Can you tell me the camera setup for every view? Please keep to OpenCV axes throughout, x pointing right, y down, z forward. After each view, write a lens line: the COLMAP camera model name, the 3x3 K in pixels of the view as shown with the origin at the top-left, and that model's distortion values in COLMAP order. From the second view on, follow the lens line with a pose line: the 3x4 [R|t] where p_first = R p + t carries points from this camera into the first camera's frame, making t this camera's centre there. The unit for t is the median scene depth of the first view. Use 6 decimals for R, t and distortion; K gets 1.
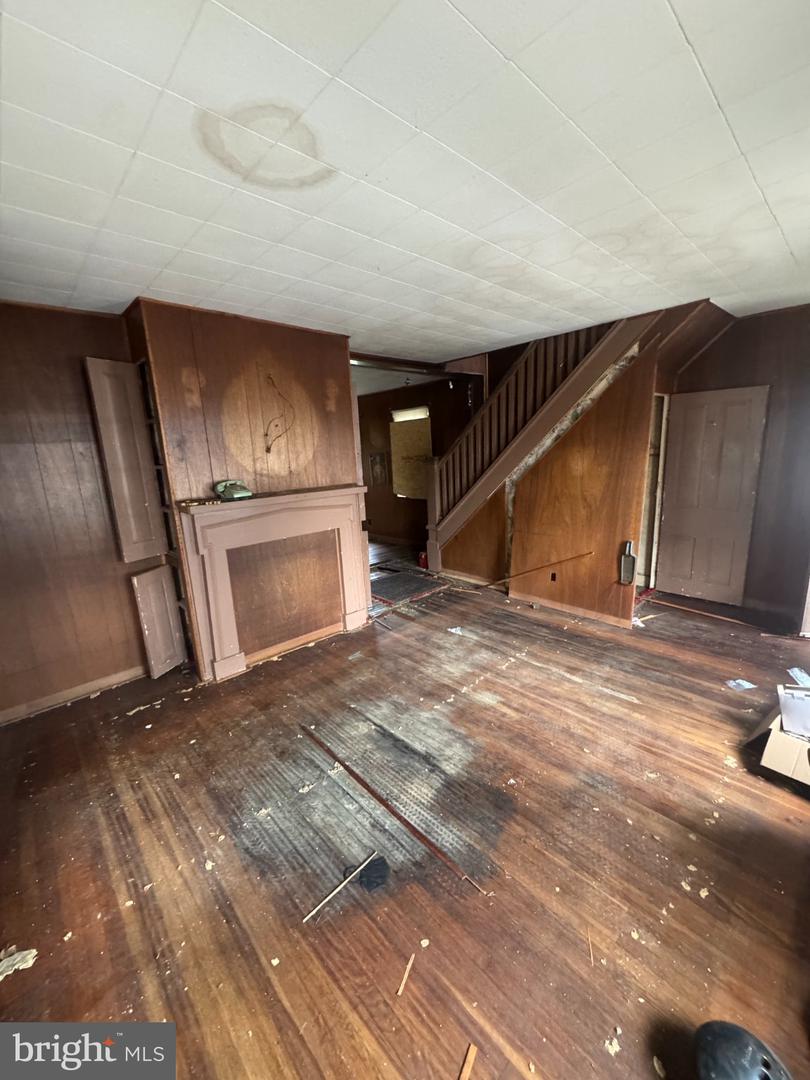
lens RADIAL K [[430.4, 0, 405.6], [0, 430.4, 541.1], [0, 0, 1]] dist [-0.001980, -0.000351]
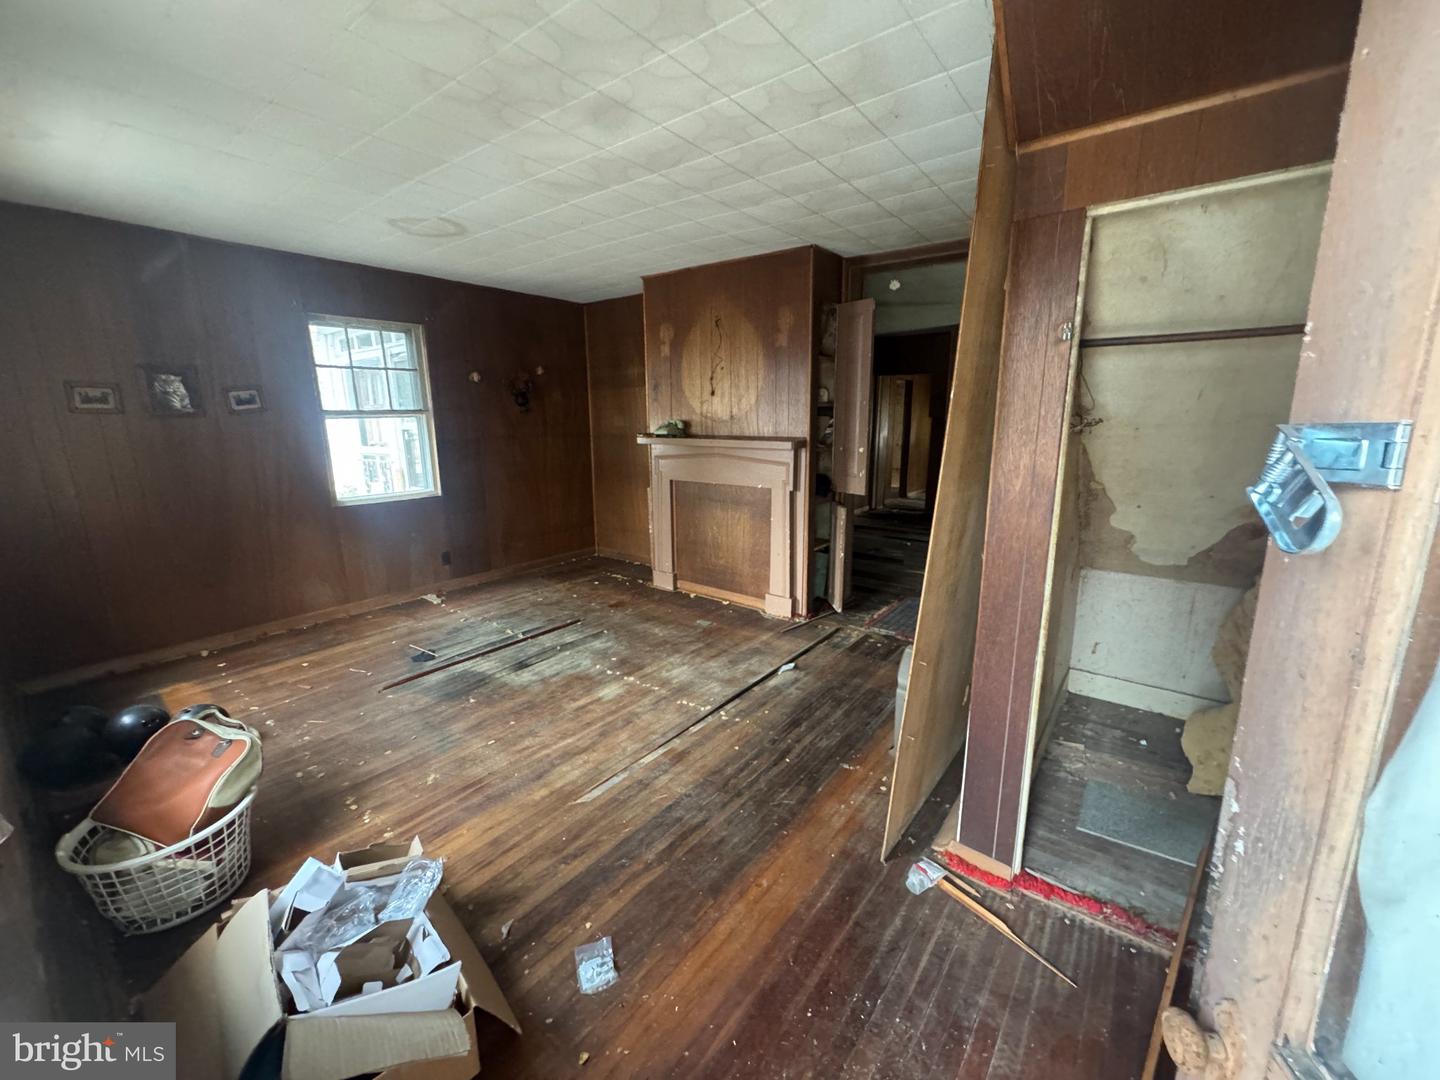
lens RADIAL K [[573.9, 0, 721.7], [0, 573.9, 536.2], [0, 0, 1]] dist [-0.001980, -0.000351]
pose [[0.163965, 0.248597, -0.954628, 1.128892], [-0.209299, 0.954460, 0.212604, -0.194918], [0.964007, 0.164943, 0.208529, 0.851860]]
